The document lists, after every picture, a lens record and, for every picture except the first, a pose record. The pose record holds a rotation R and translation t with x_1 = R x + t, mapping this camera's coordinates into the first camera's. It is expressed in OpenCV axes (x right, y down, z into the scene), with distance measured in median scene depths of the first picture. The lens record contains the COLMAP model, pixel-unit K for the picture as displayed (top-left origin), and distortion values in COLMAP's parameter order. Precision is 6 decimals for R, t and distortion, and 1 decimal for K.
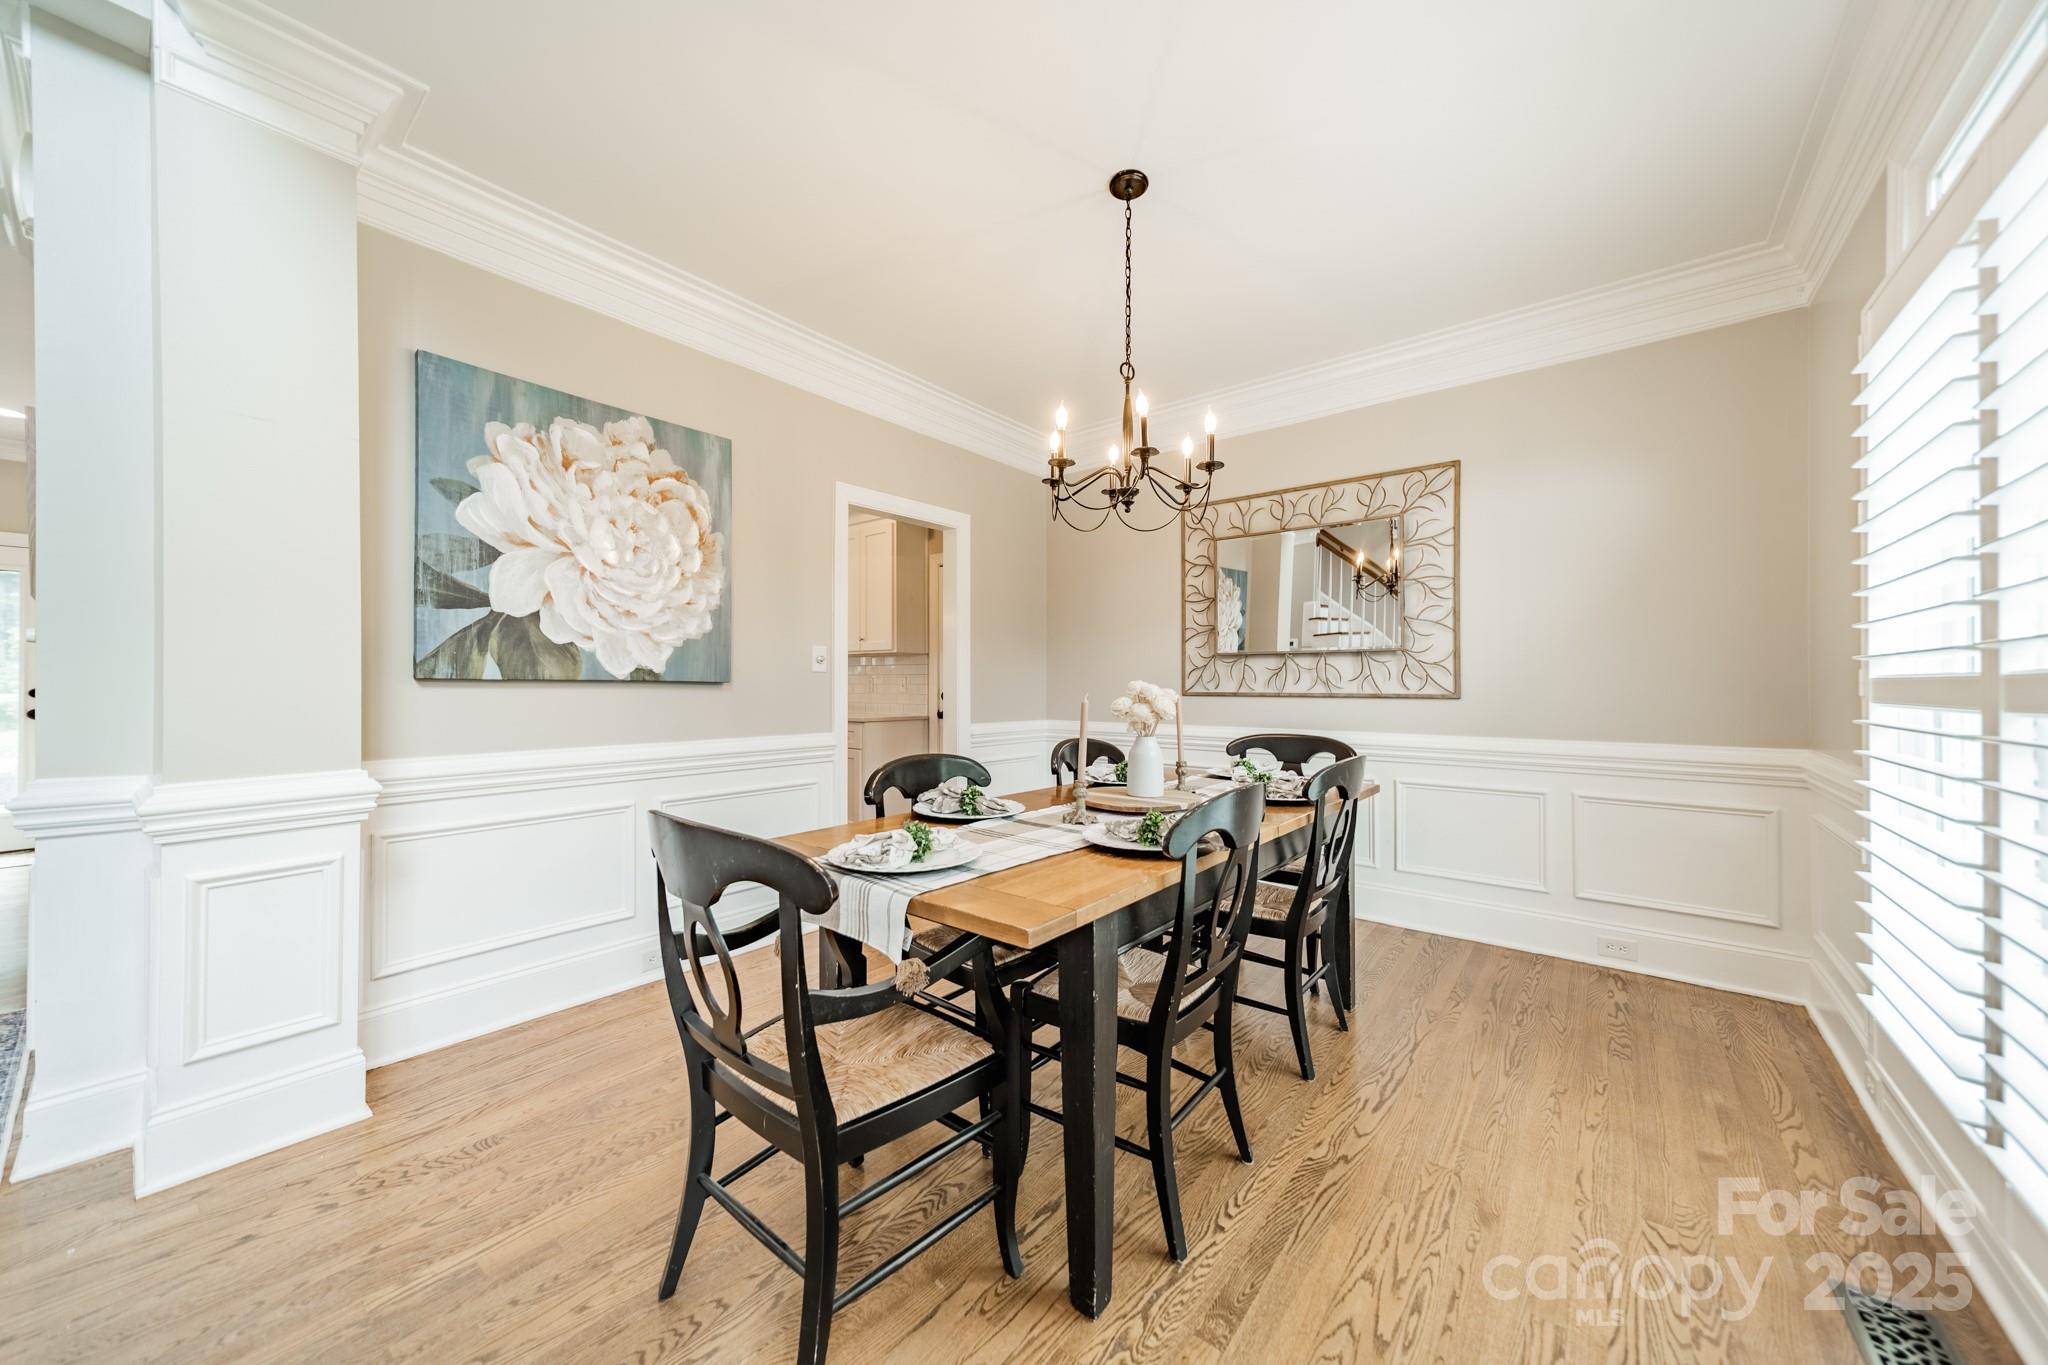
lens RADIAL K [[718.8, 0, 1028.2], [0, 718.8, 683.9], [0, 0, 1]] dist [0.008794, 0.000347]
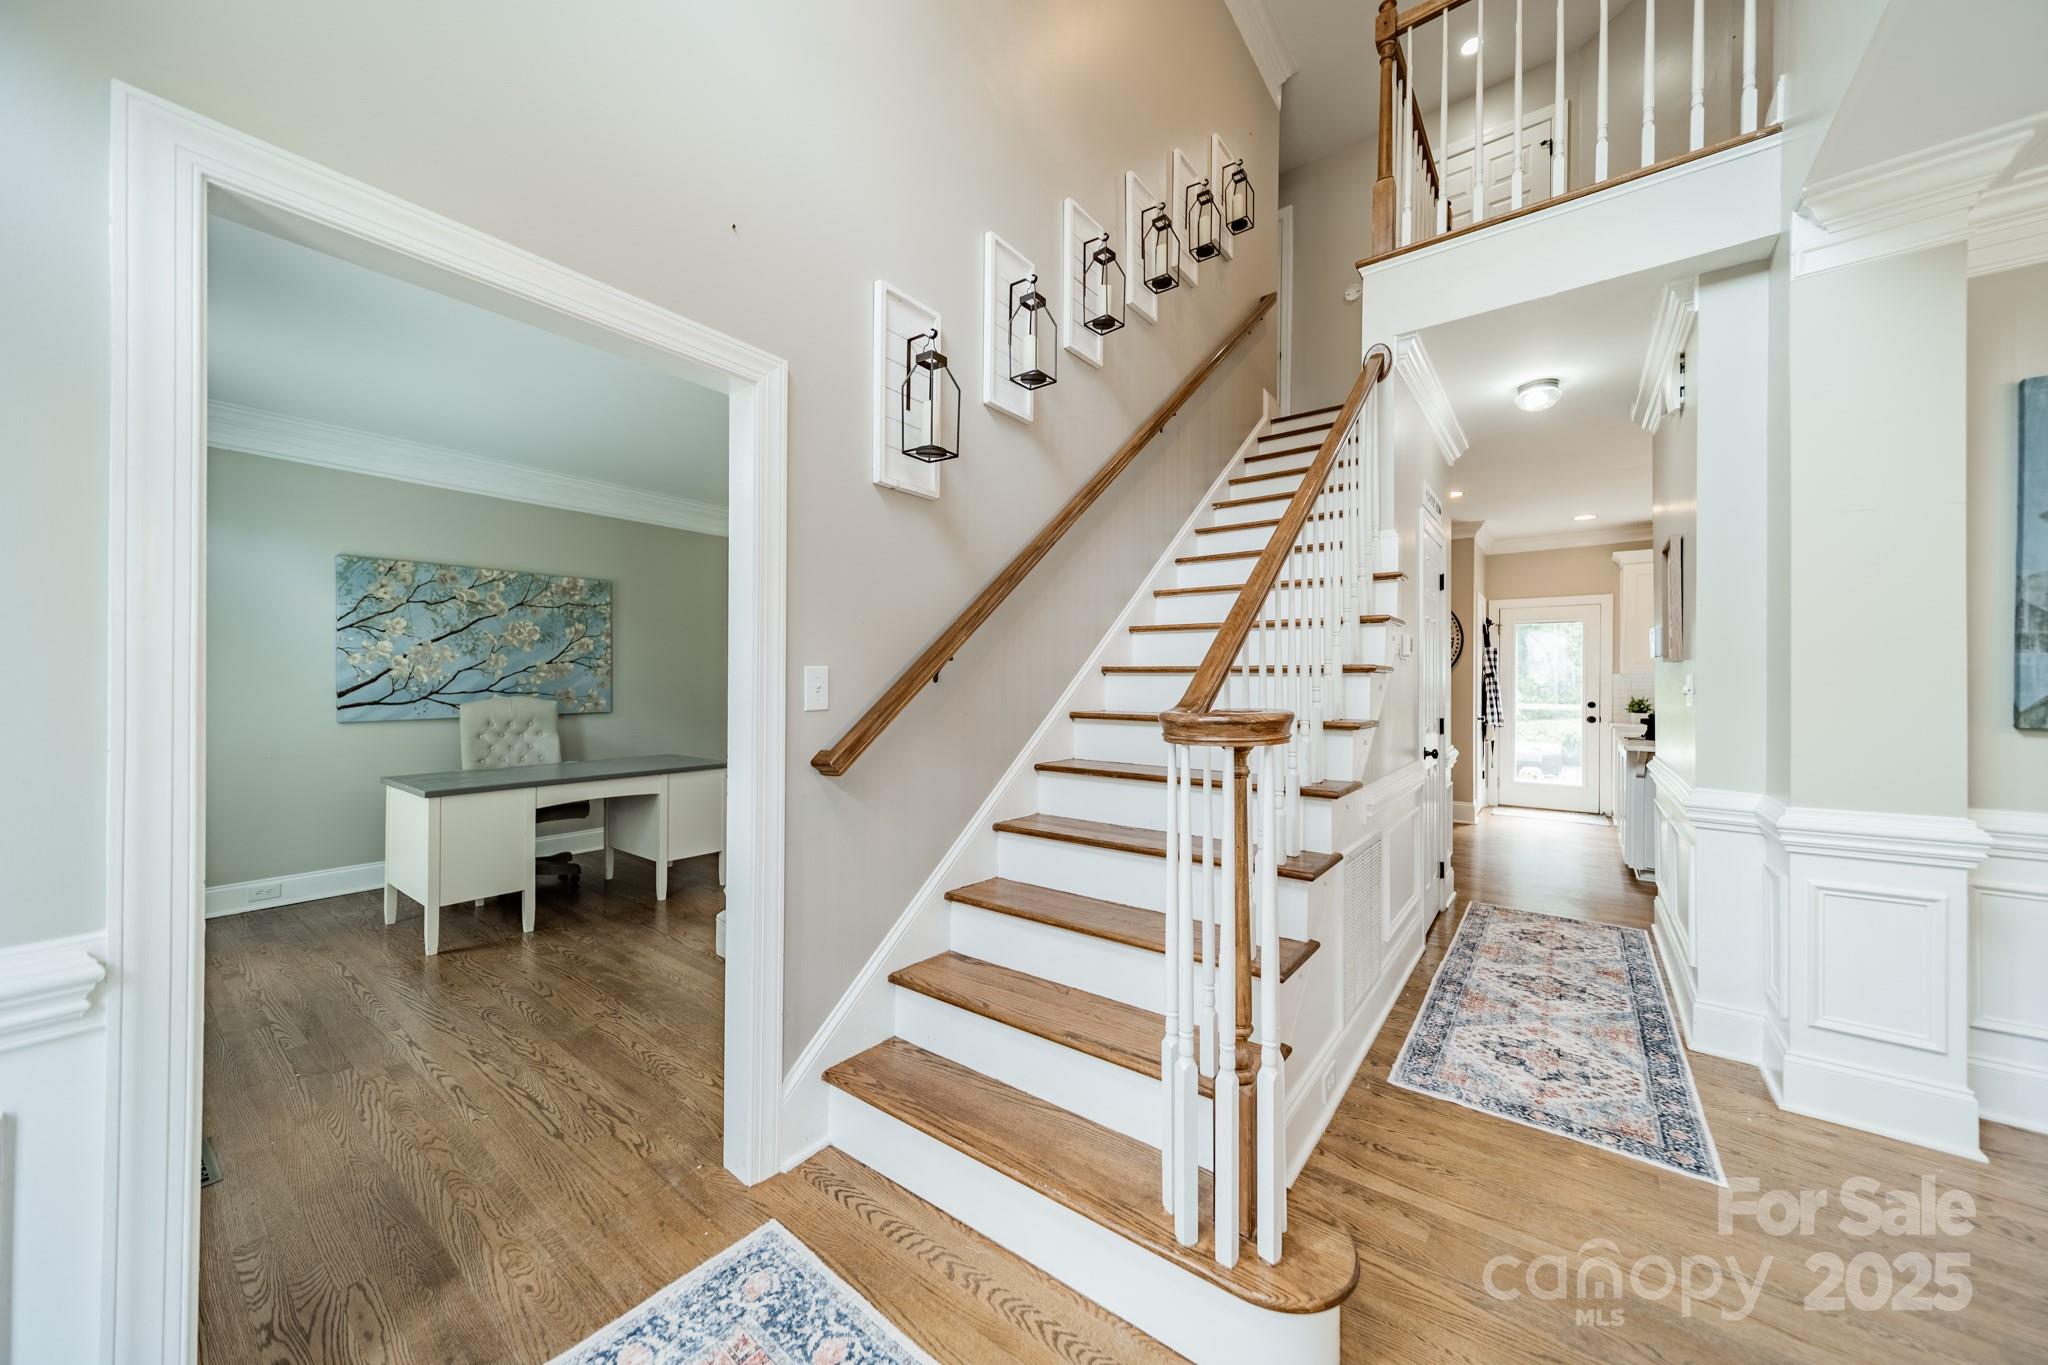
lens RADIAL K [[718.8, 0, 1031.4], [0, 718.8, 677.2], [0, 0, 1]] dist [0.008794, 0.000347]
pose [[0.027064, -0.005113, -0.999621, 0.066818], [-0.004985, 0.999974, -0.005250, -0.055628], [0.999621, 0.005125, 0.027038, -0.283194]]
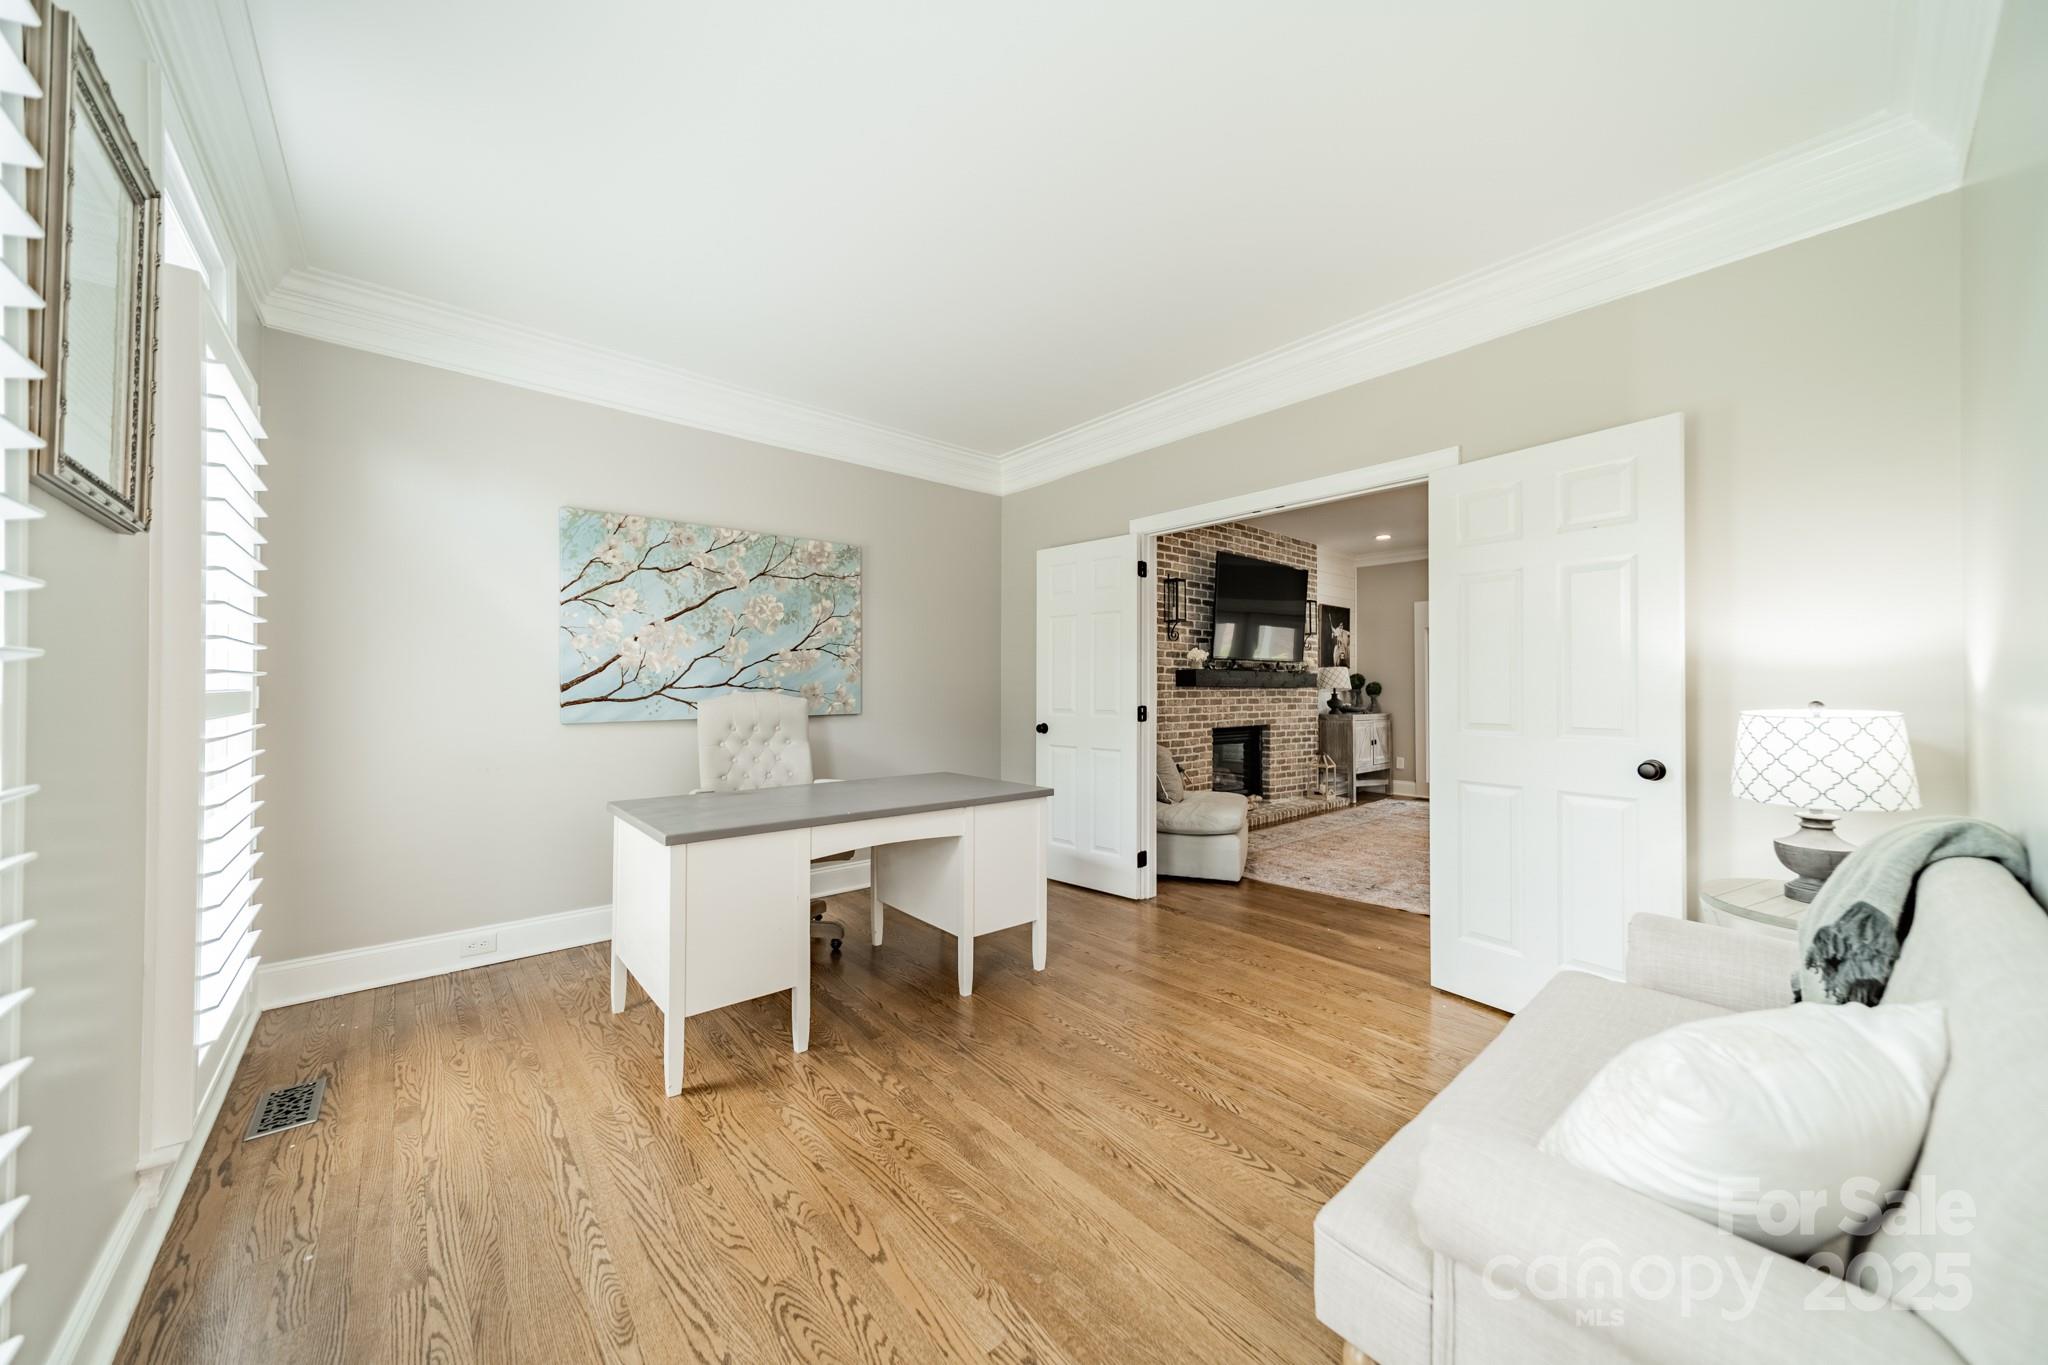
lens RADIAL K [[718.8, 0, 1027.3], [0, 718.8, 677.5], [0, 0, 1]] dist [0.008794, 0.000347]
pose [[-0.180615, -0.015588, -0.983430, -0.542122], [-0.004263, 0.999877, -0.015065, -0.018161], [0.983545, 0.001471, -0.180659, -0.795277]]
